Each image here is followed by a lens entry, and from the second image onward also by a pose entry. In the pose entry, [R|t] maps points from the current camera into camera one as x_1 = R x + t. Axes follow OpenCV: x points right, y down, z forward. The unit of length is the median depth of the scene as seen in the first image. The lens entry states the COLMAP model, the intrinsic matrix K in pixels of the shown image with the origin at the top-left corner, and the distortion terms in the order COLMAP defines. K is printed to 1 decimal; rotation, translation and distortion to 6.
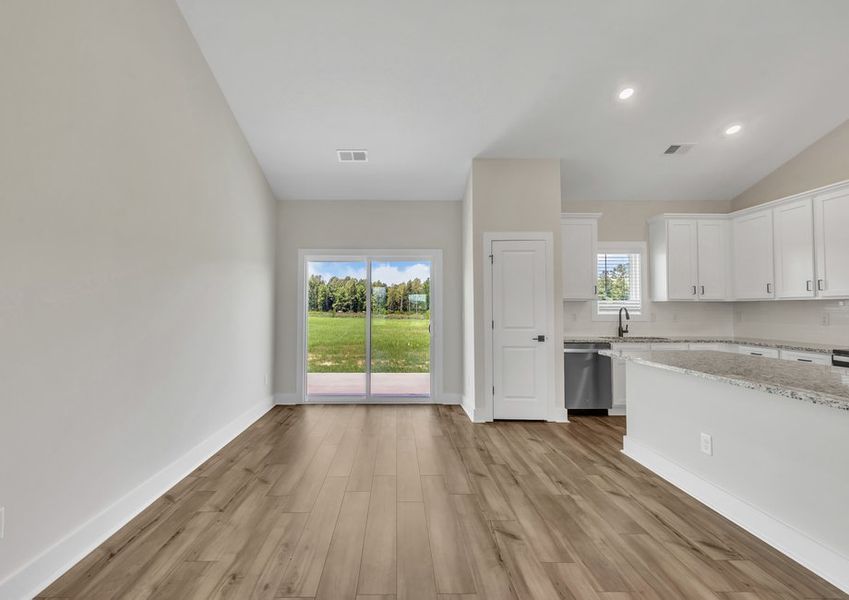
lens RADIAL K [[380.0, 0, 400.5], [0, 380.0, 296.8], [0, 0, 1]] dist [-0.001441, 0.000412]
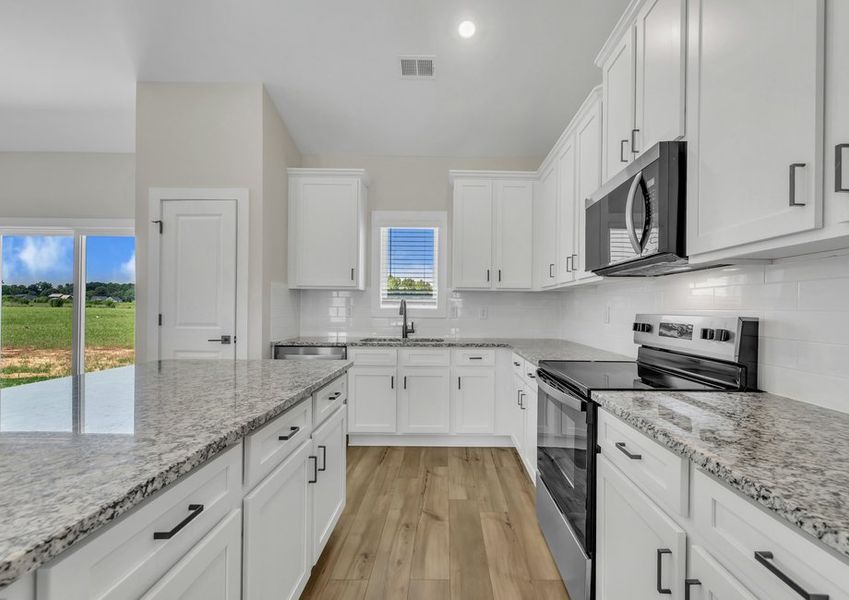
lens RADIAL K [[380.0, 0, 450.3], [0, 380.0, 309.9], [0, 0, 1]] dist [-0.001441, 0.000412]
pose [[0.999938, 0.006975, 0.008641, 0.778620], [-0.007269, 0.999381, 0.034431, 0.026946], [-0.008396, -0.034491, 0.999370, 0.294167]]
